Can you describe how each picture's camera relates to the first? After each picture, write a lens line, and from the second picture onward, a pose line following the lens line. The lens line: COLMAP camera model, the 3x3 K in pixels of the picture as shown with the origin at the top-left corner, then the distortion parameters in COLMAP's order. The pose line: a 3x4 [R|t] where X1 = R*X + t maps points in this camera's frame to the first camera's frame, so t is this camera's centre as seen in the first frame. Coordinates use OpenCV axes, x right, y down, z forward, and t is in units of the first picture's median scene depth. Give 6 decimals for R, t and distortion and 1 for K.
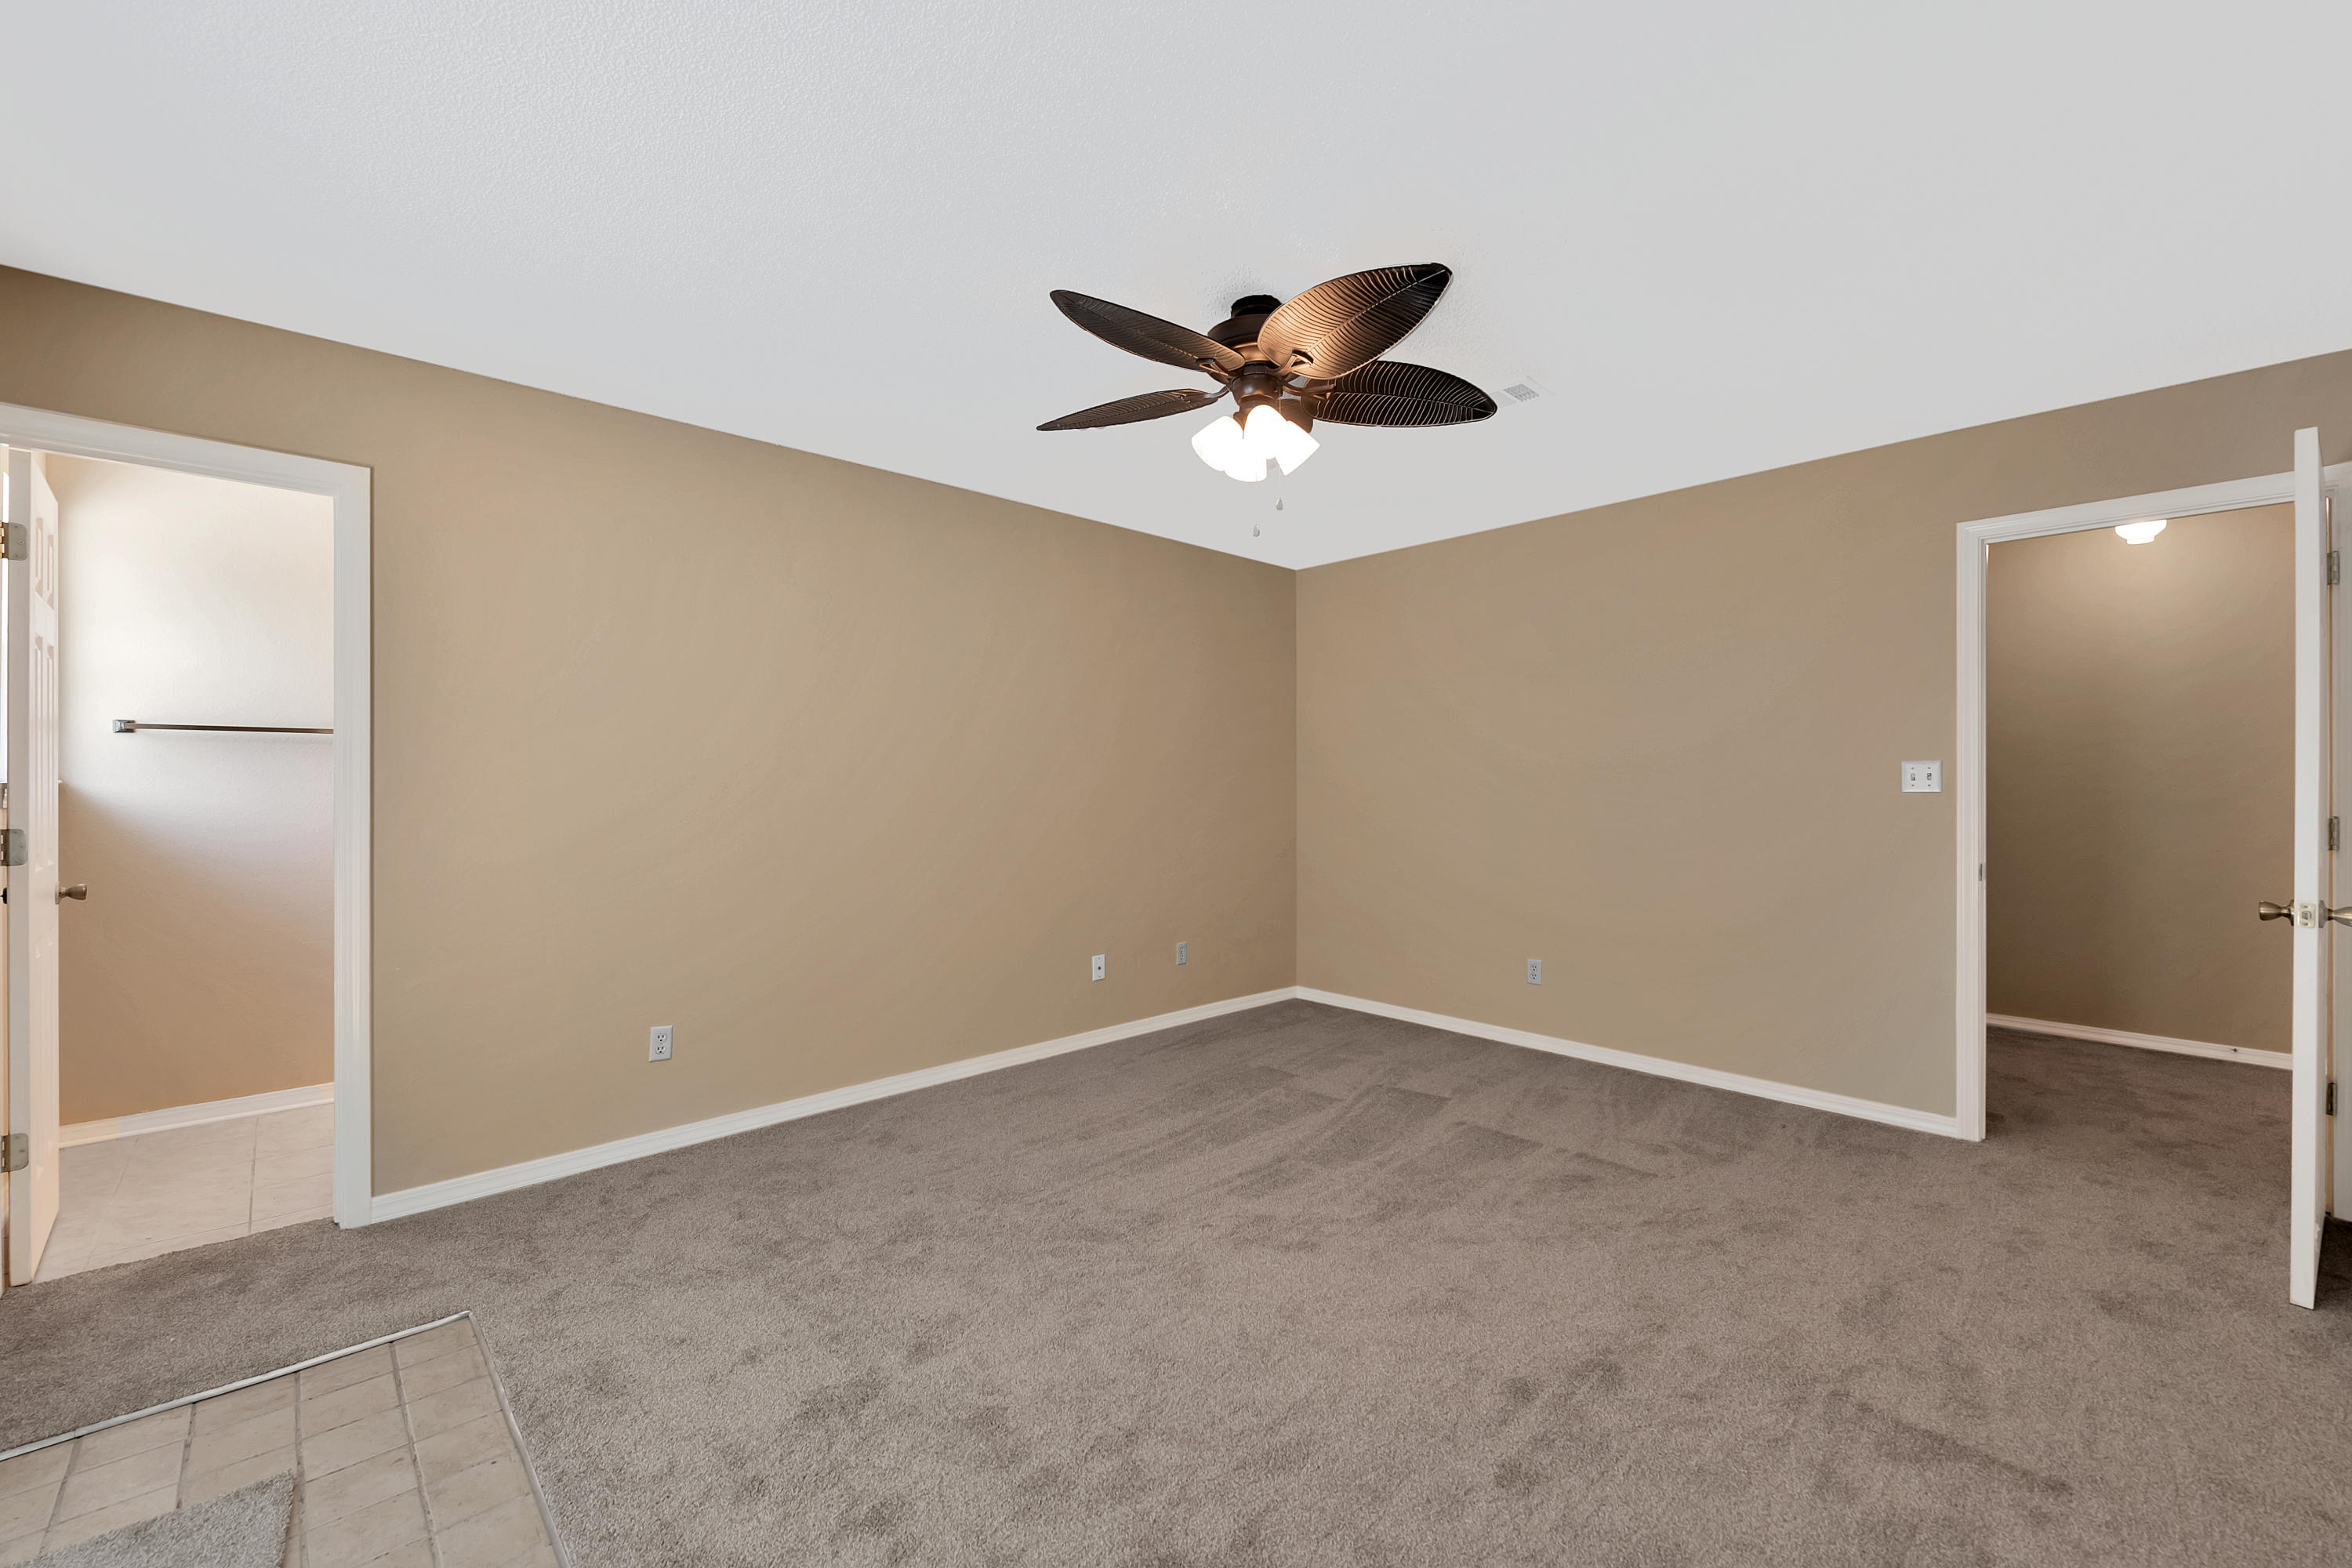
lens RADIAL K [[940.3, 0, 1188.2], [0, 940.3, 775.4], [0, 0, 1]] dist [0.013323, -0.007461]
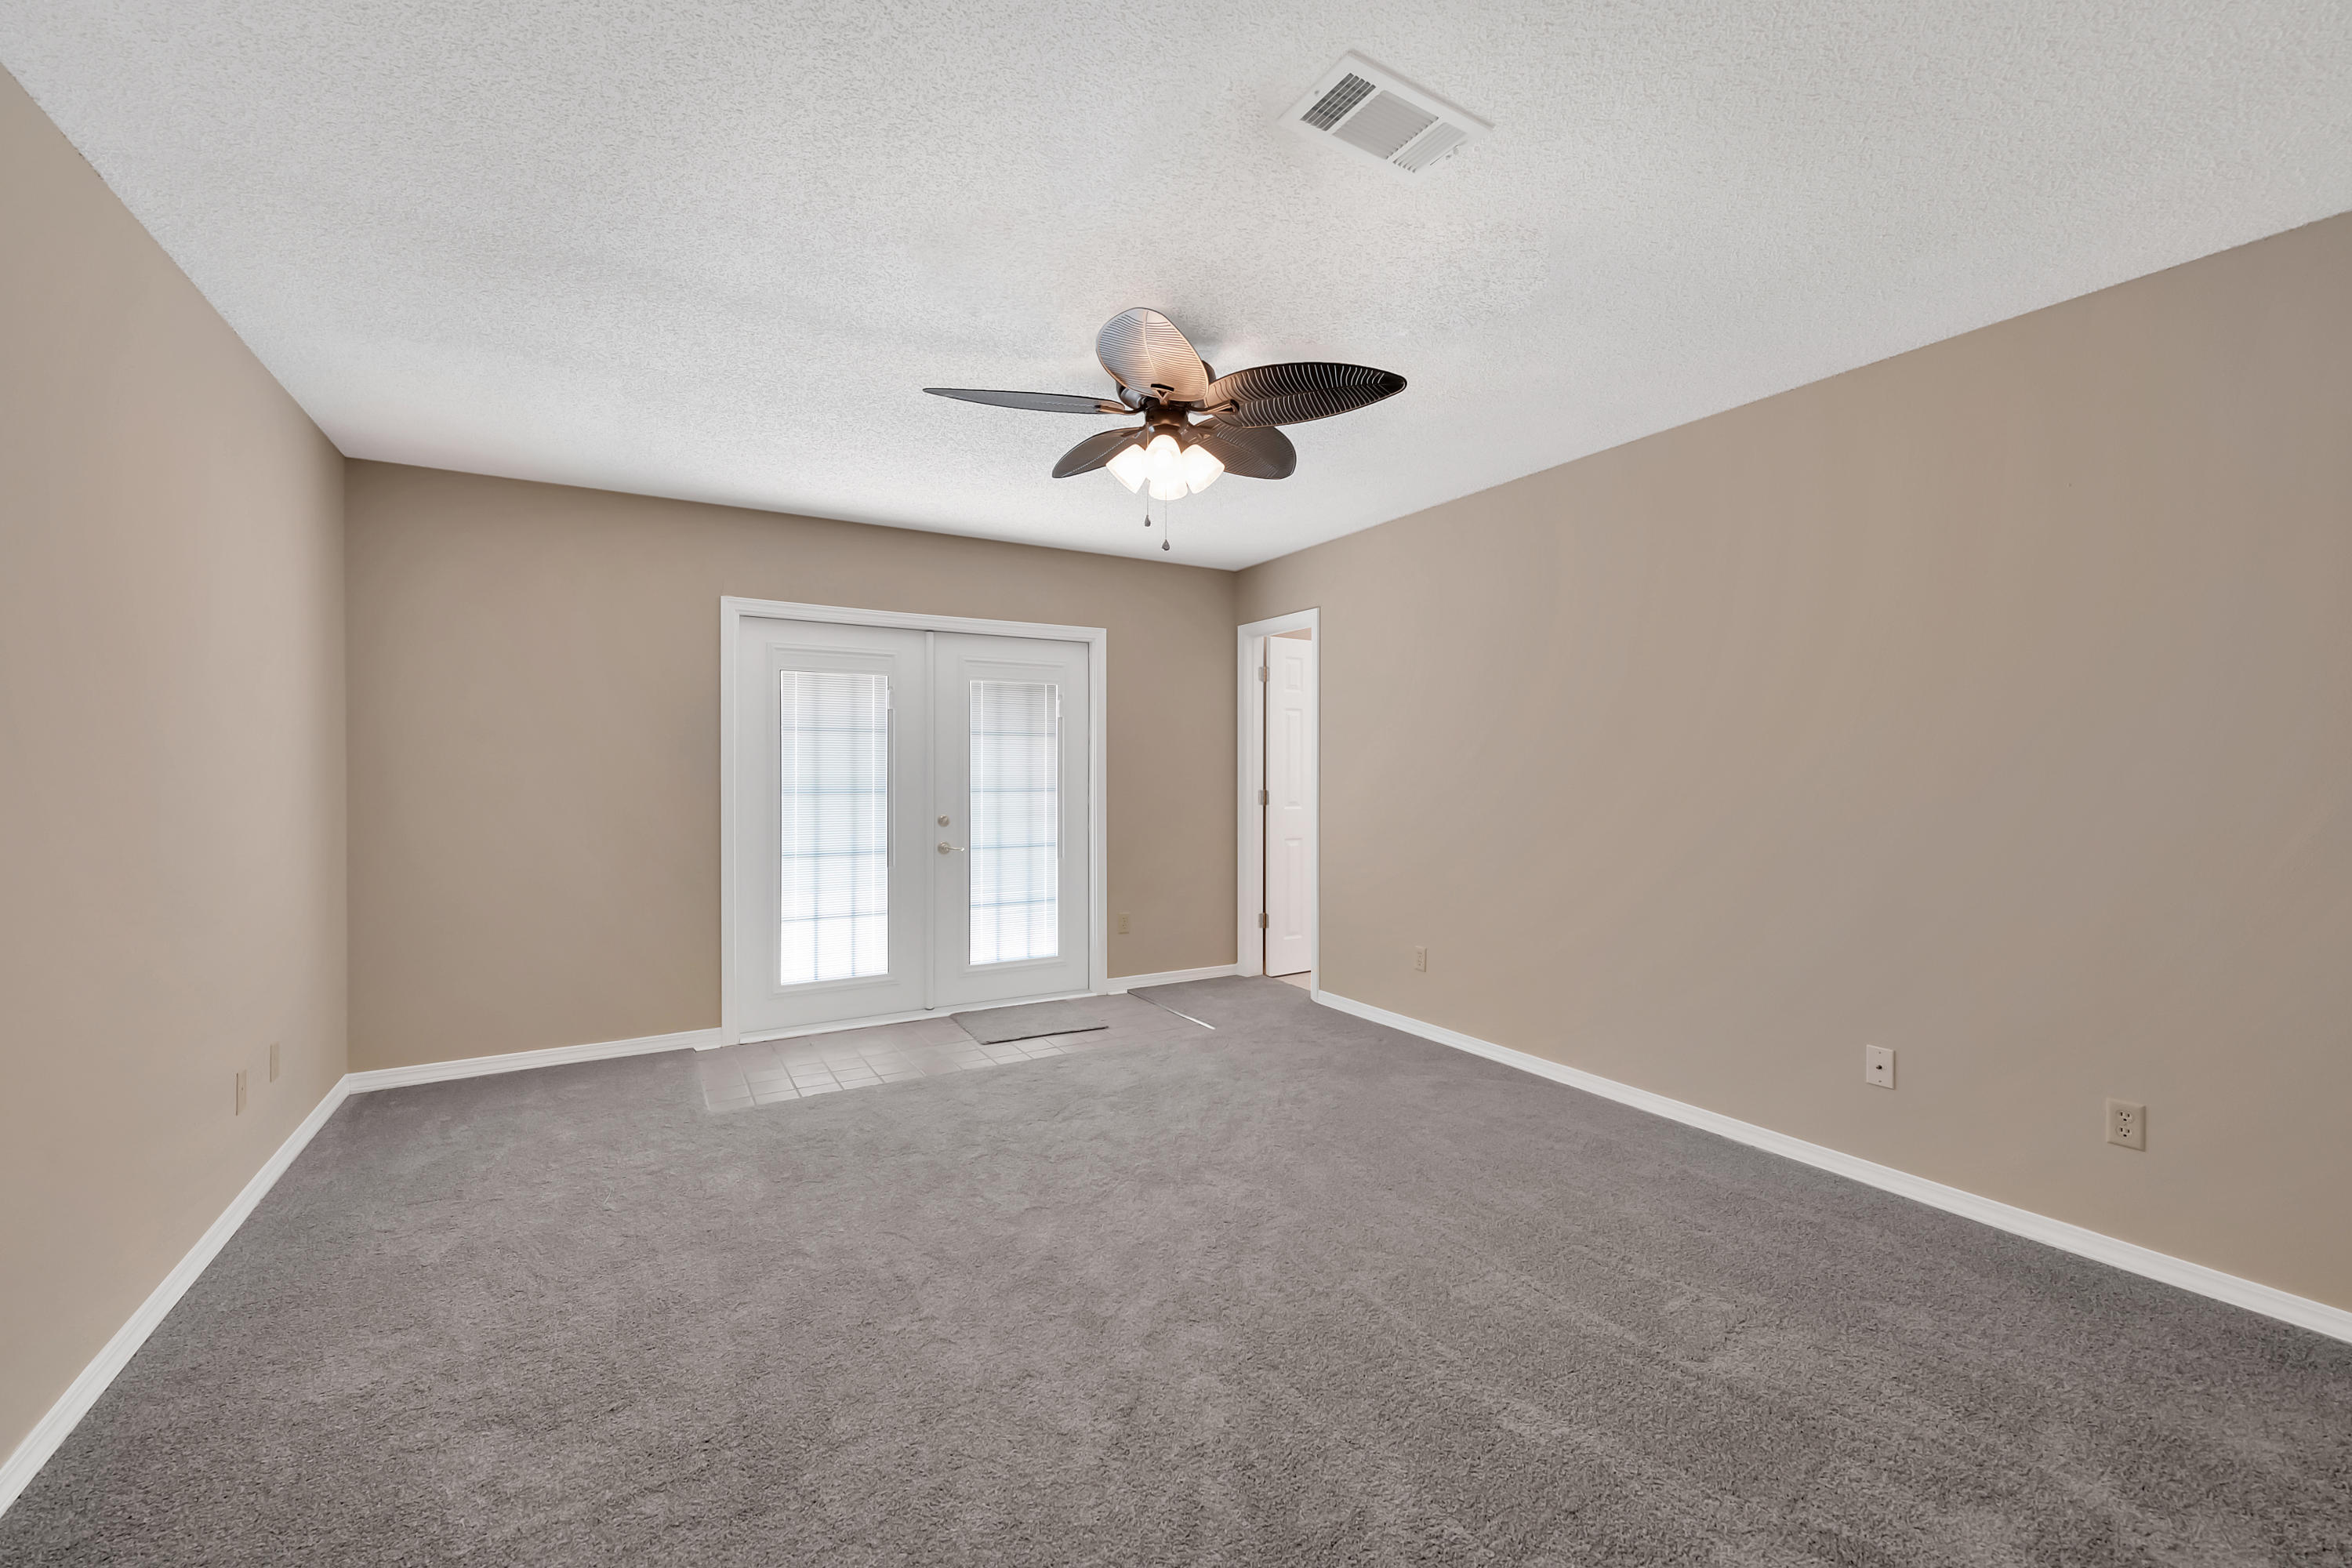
lens RADIAL K [[940.3, 0, 1188.2], [0, 940.3, 775.4], [0, 0, 1]] dist [0.013323, -0.007461]
pose [[-0.219509, 0.004124, -0.975602, 0.865517], [0.011311, 0.999935, 0.001682, 0.005644], [0.975545, -0.010666, -0.219542, 0.960246]]
